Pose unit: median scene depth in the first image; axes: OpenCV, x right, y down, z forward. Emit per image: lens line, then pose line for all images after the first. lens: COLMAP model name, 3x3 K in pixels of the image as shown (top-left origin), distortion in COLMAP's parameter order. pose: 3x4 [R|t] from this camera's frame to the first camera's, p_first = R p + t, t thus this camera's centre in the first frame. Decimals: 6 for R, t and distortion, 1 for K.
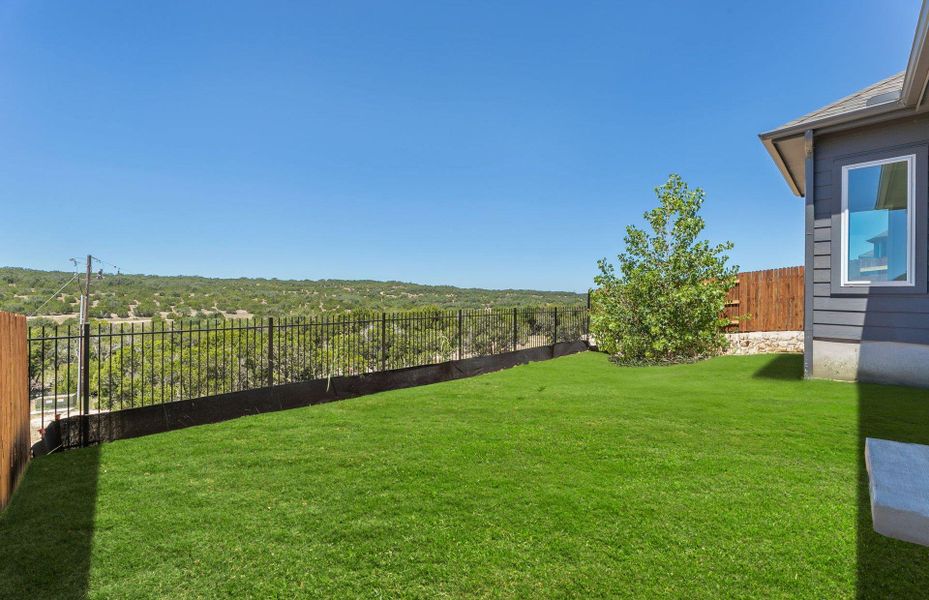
lens RADIAL K [[377.8, 0, 463.1], [0, 377.8, 293.8], [0, 0, 1]] dist [-0.001312, -0.000275]
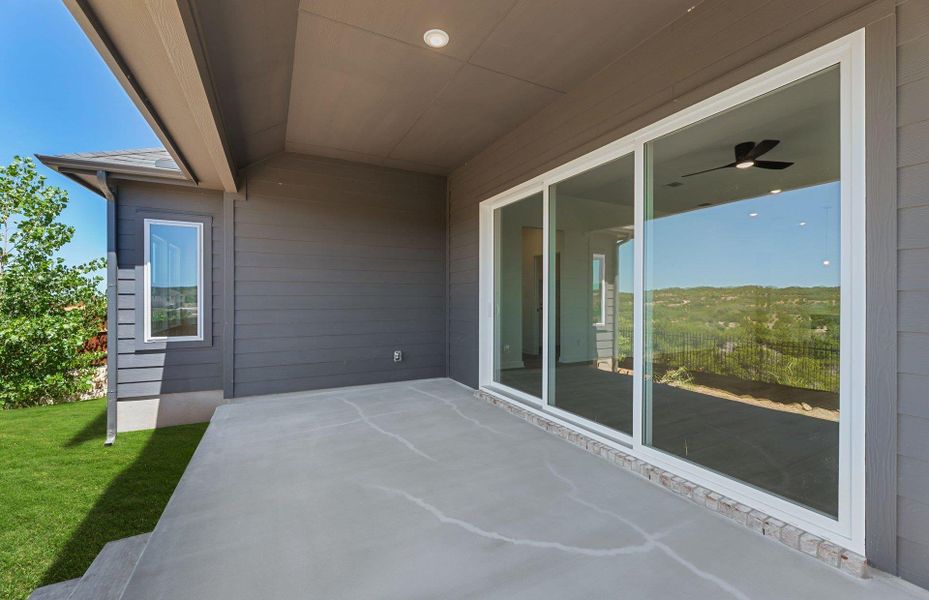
lens RADIAL K [[377.8, 0, 459.4], [0, 377.8, 295.0], [0, 0, 1]] dist [-0.001312, -0.000275]
pose [[0.299518, 0.002683, 0.954087, 0.145815], [0.000308, 0.999996, -0.002909, -0.062537], [-0.954091, 0.001165, 0.299516, -0.029724]]
